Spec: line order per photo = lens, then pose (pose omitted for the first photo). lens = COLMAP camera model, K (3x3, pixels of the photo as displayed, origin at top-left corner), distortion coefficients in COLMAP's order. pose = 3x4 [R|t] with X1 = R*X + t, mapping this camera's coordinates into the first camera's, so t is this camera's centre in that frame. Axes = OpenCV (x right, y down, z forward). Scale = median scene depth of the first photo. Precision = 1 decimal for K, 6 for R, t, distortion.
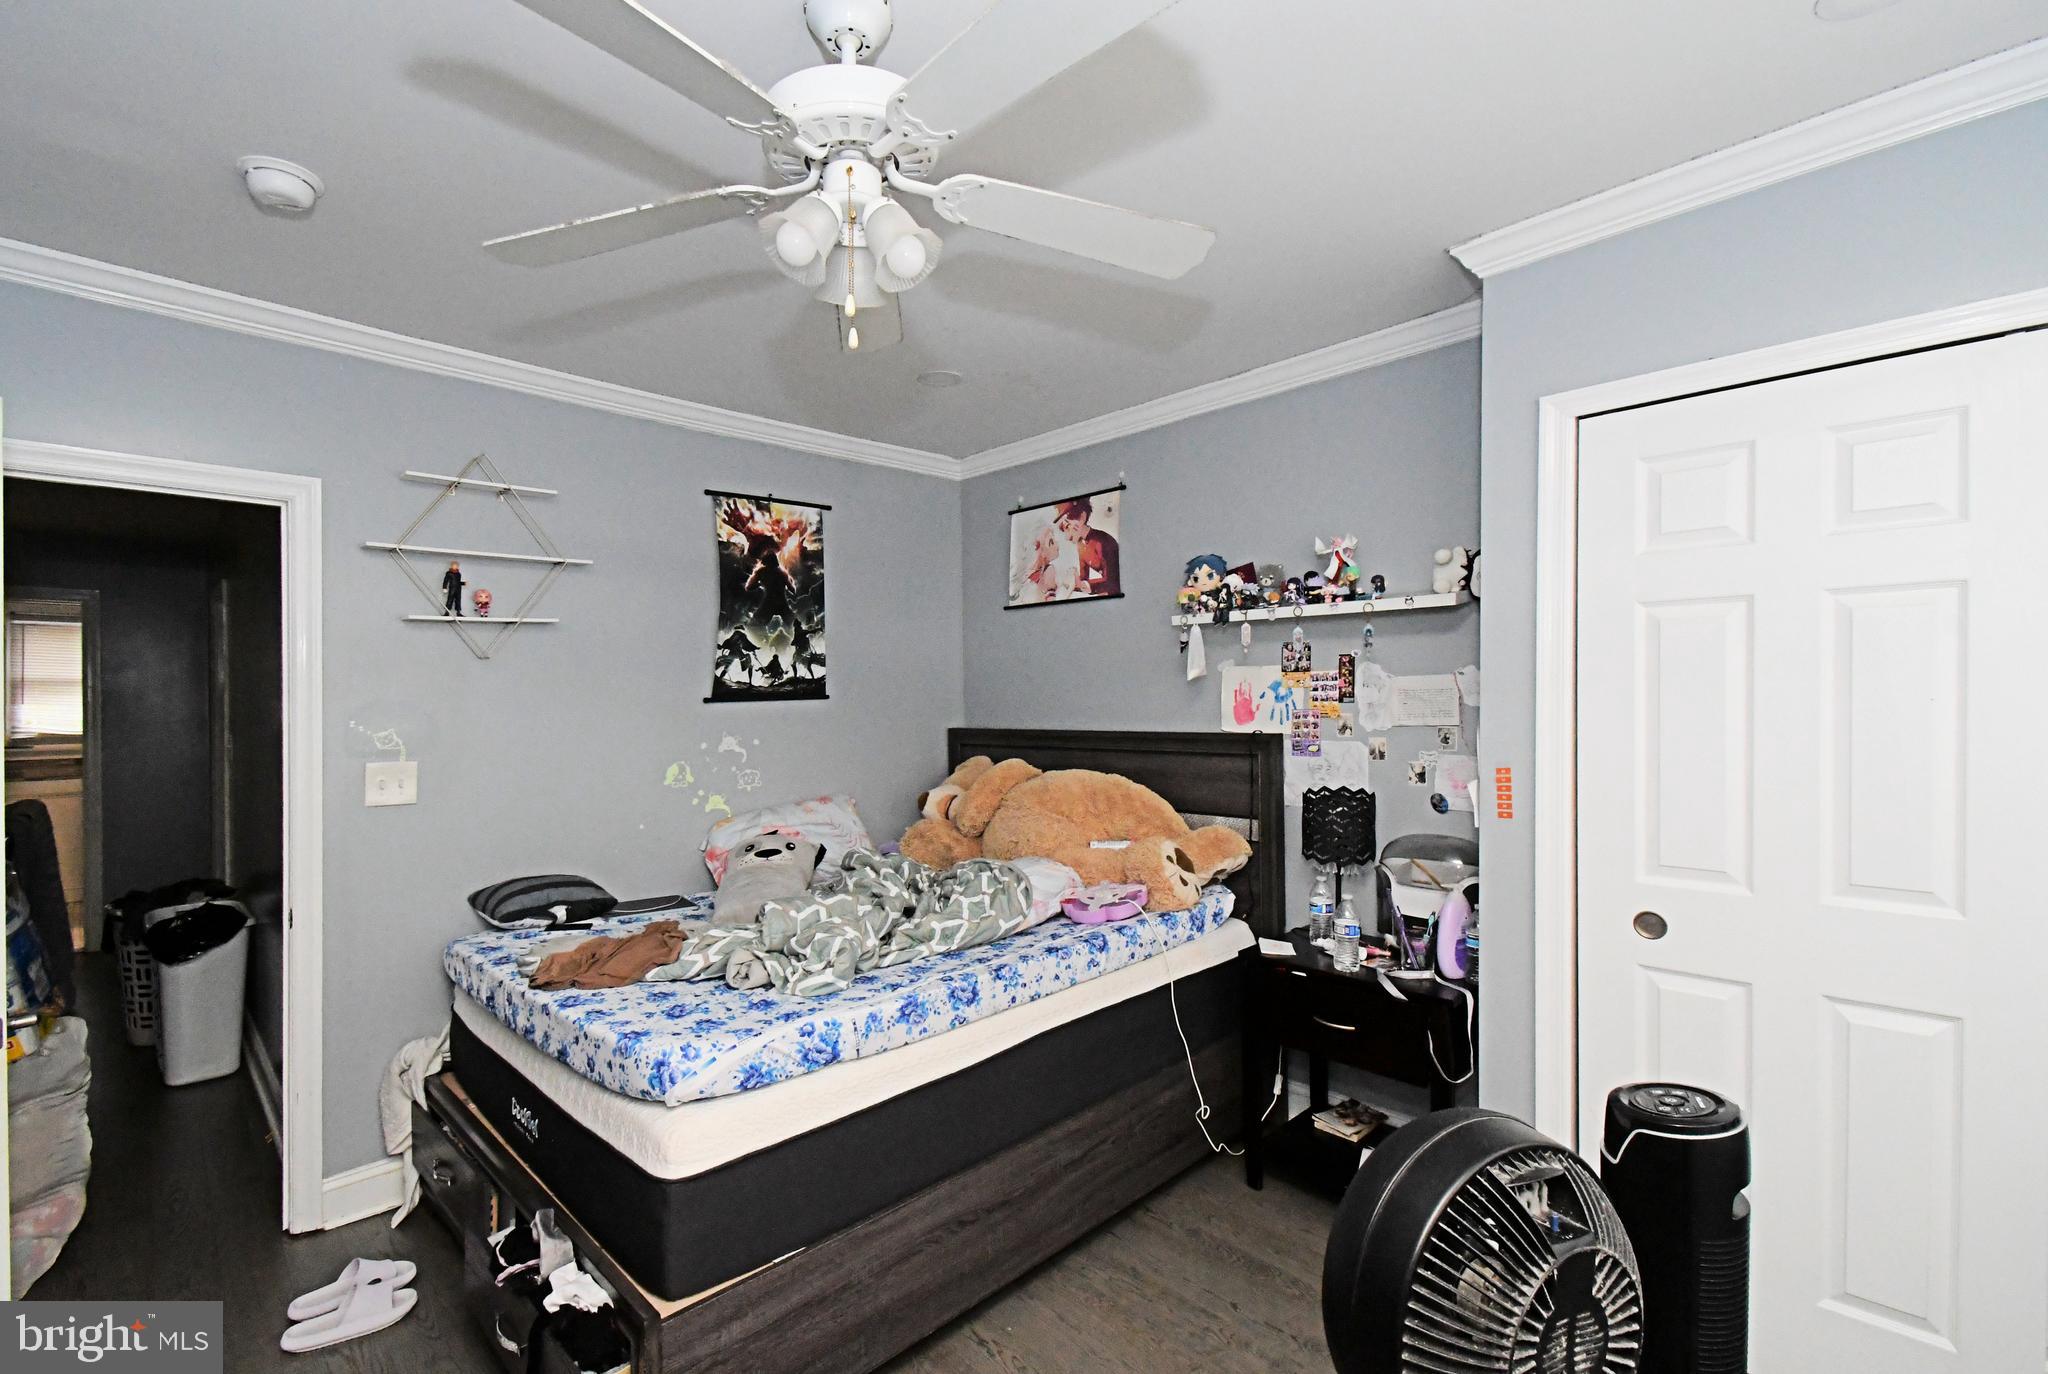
lens RADIAL K [[889.8, 0, 1013.6], [0, 889.8, 682.8], [0, 0, 1]] dist [0.043382, -0.027497]
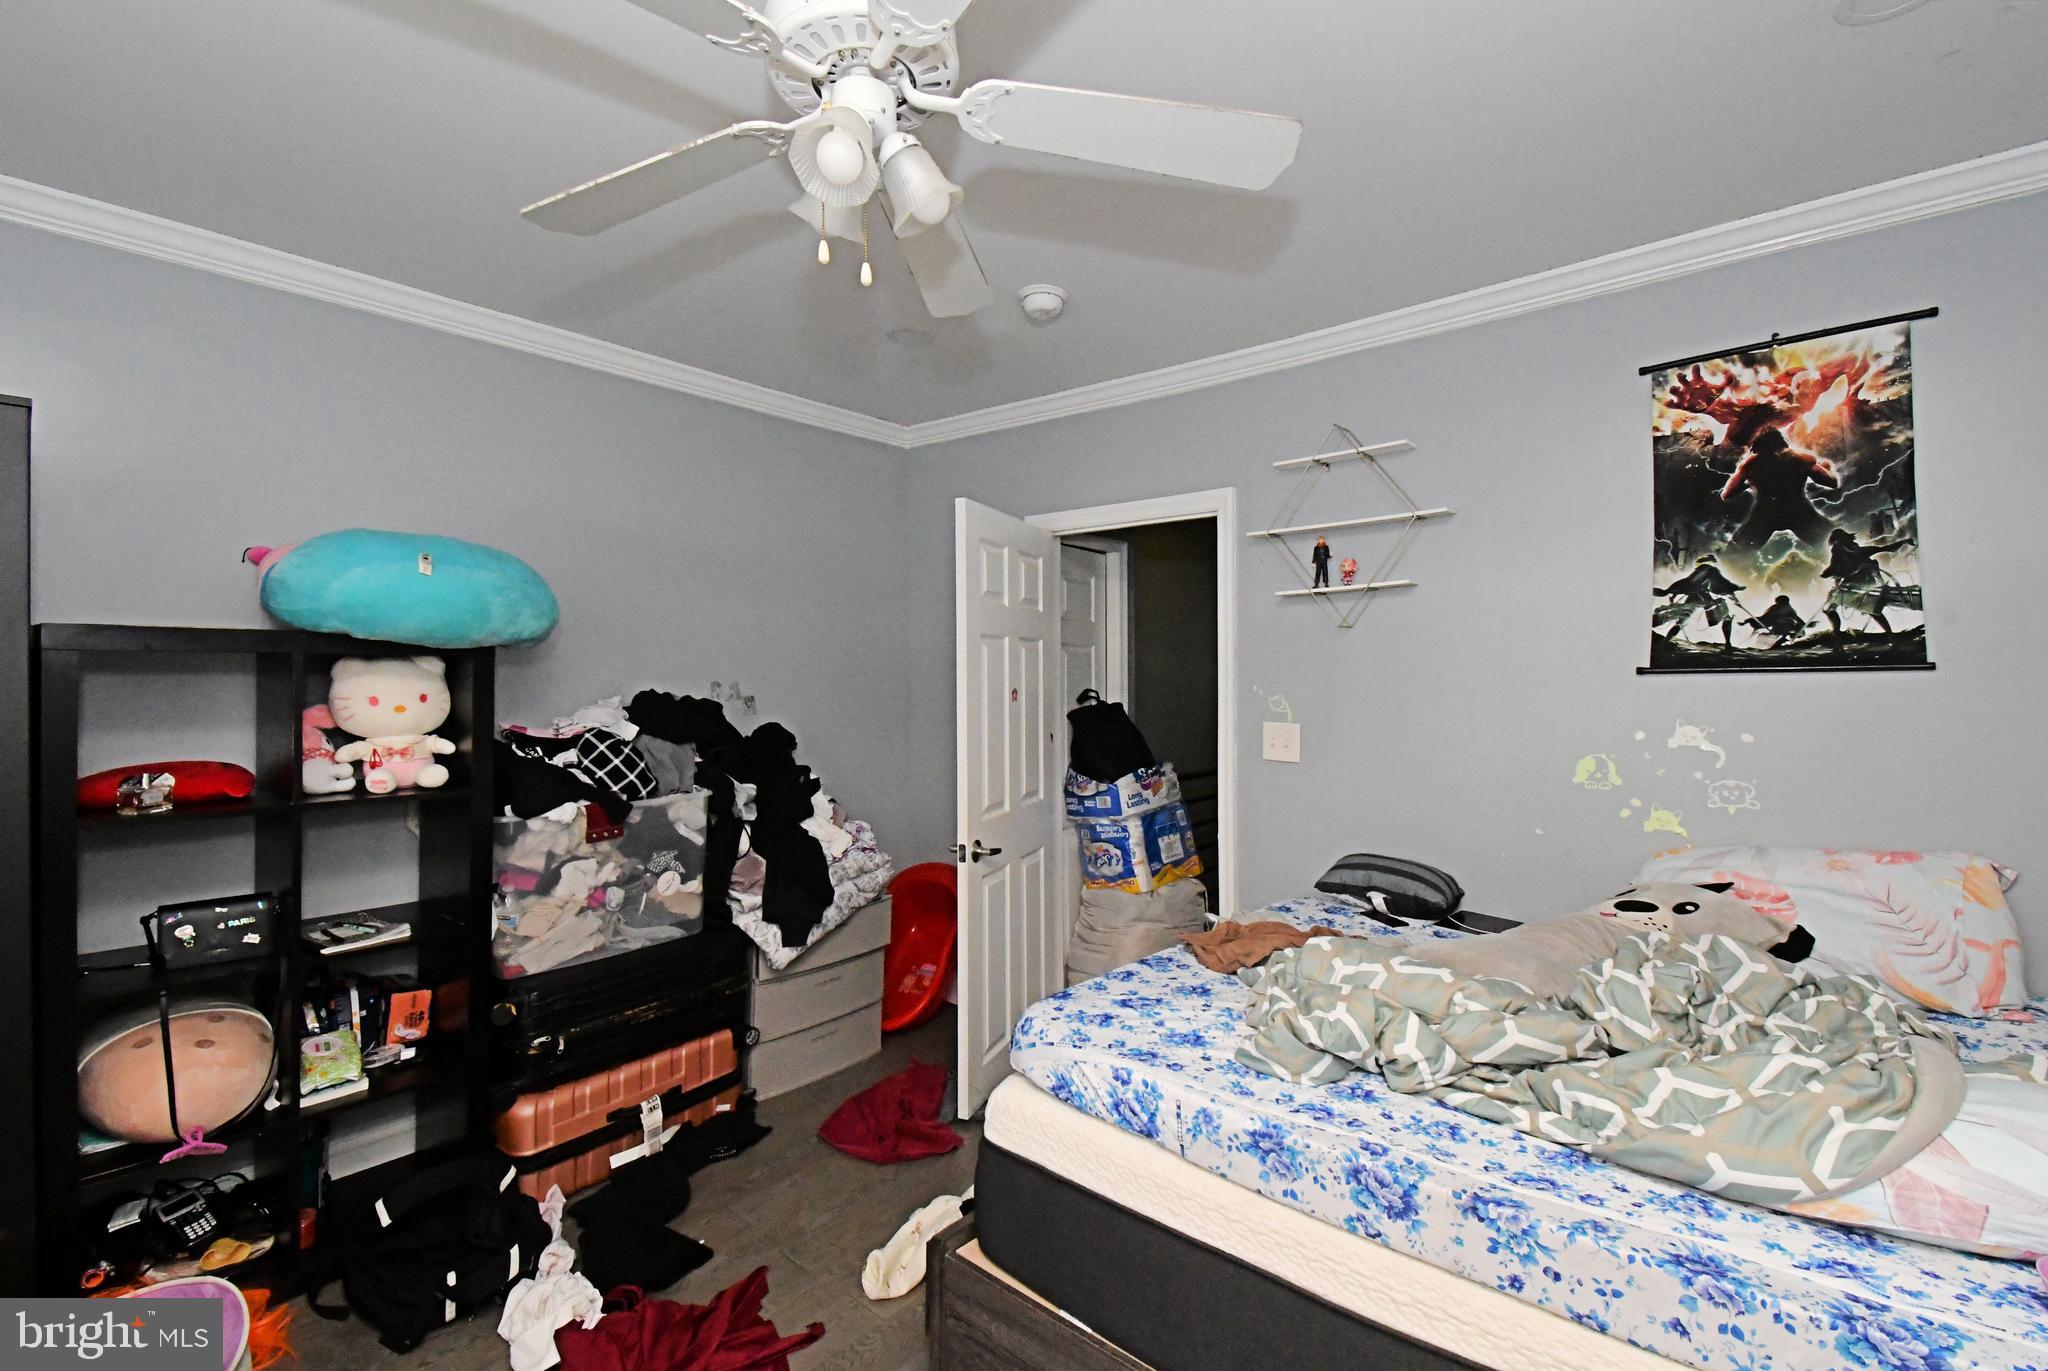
lens RADIAL K [[896.3, 0, 1021.9], [0, 896.3, 653.4], [0, 0, 1]] dist [0.022647, -0.018204]
pose [[0.081499, -0.013065, -0.996588, 0.340007], [0.016598, 0.999793, -0.011750, 0.006883], [0.996535, -0.015584, 0.081699, 0.495035]]
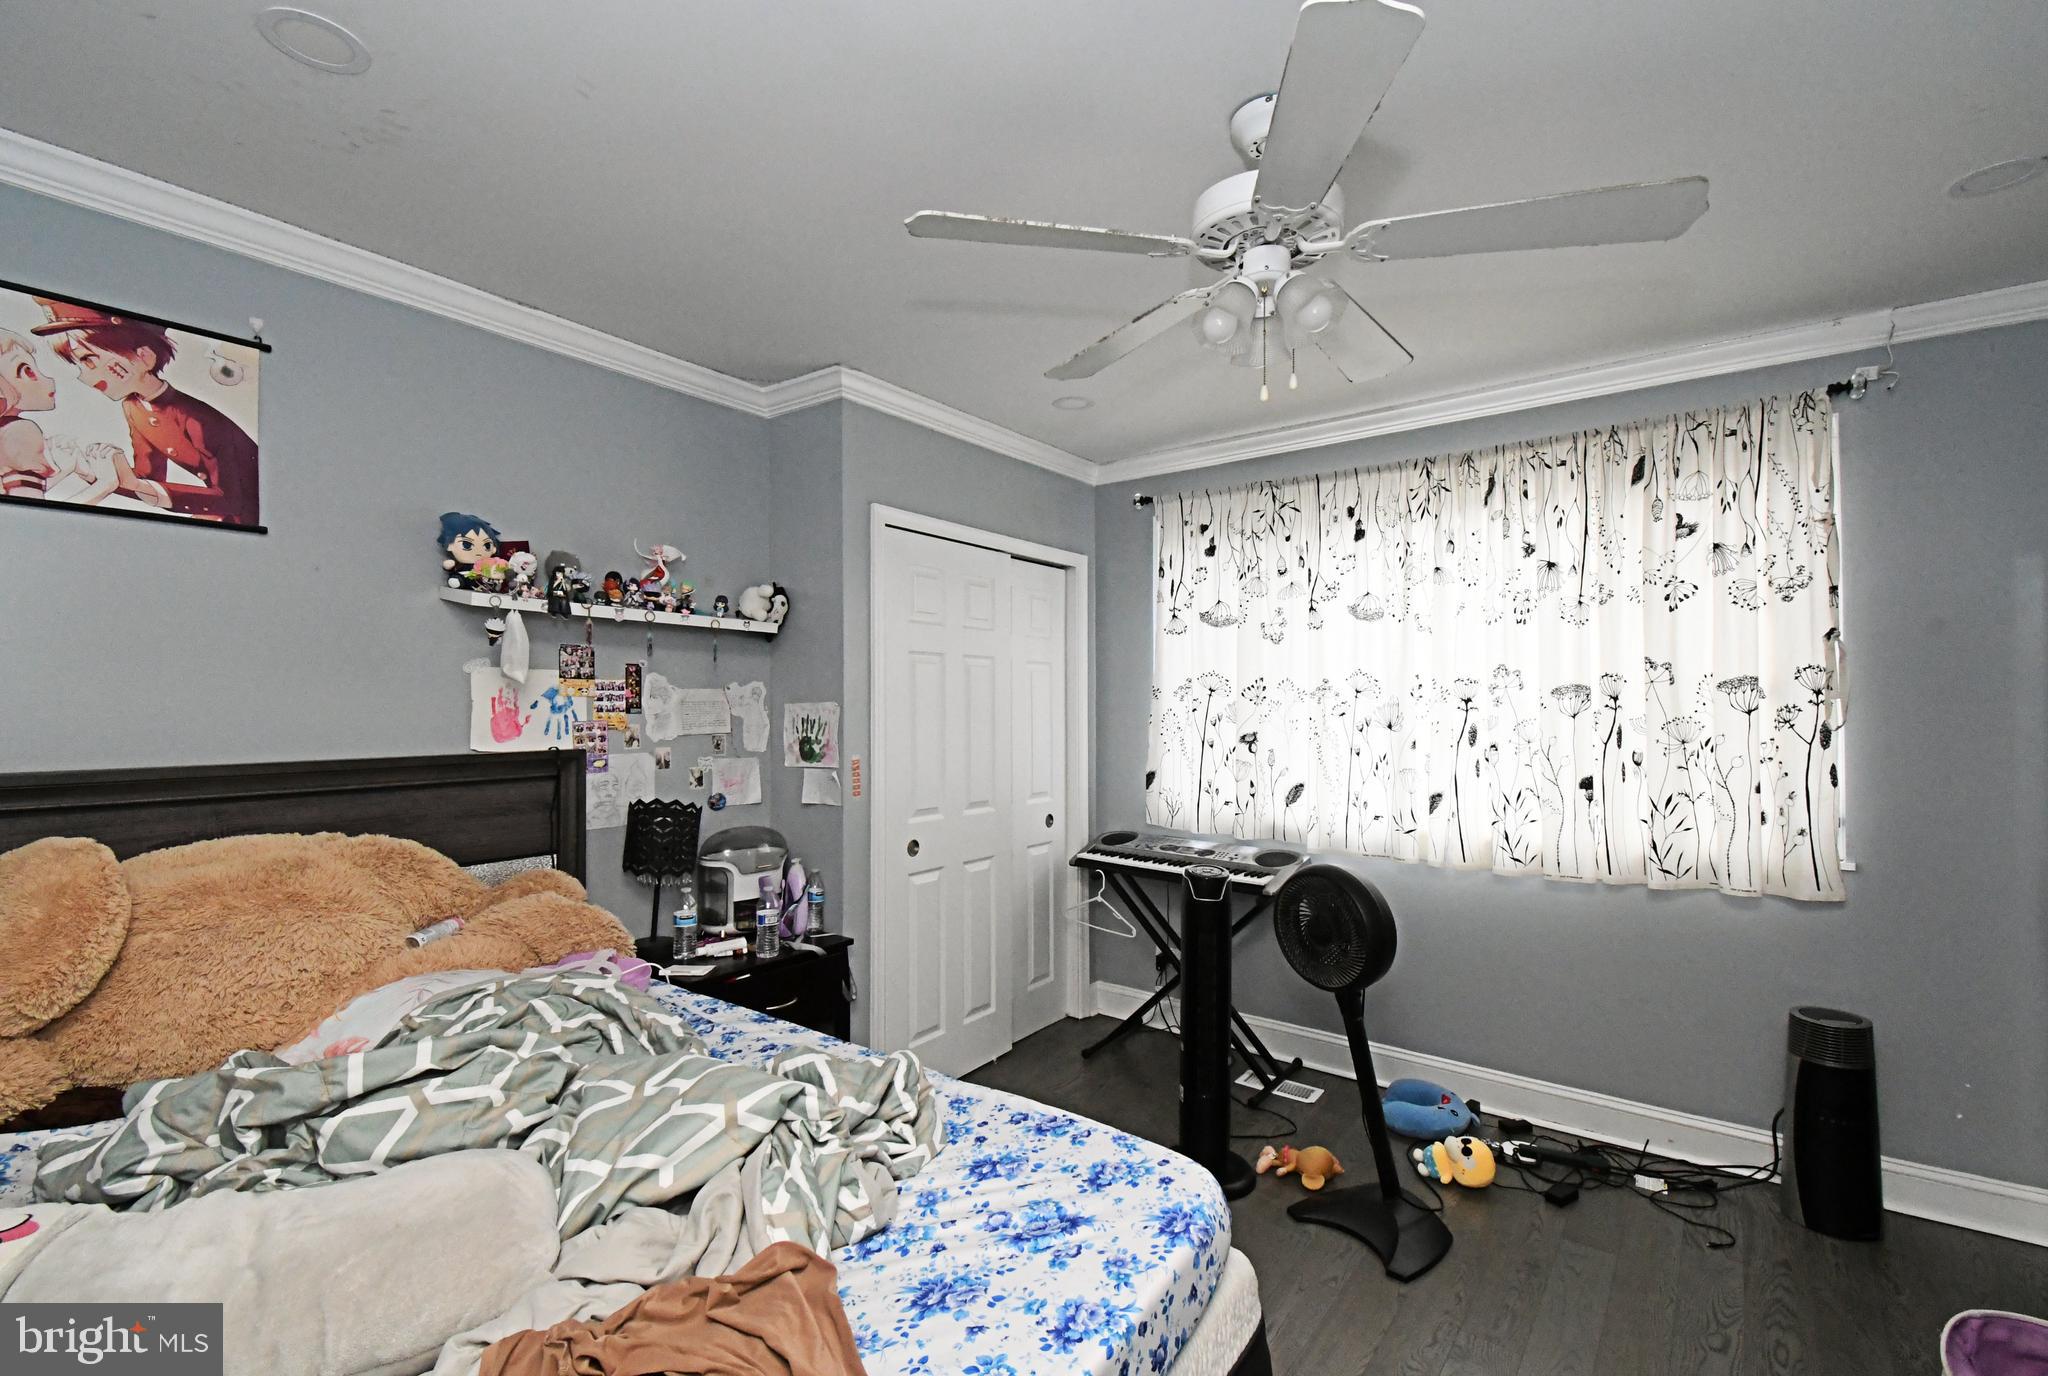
lens RADIAL K [[863.6, 0, 1024.0], [0, 863.6, 688.0], [0, 0, 1]] dist [0.000003, -0.011801]
pose [[-0.145276, 0.027848, 0.988999, -0.582771], [-0.019928, 0.999319, -0.031066, 0.014408], [-0.989190, -0.024222, -0.144622, 0.680116]]
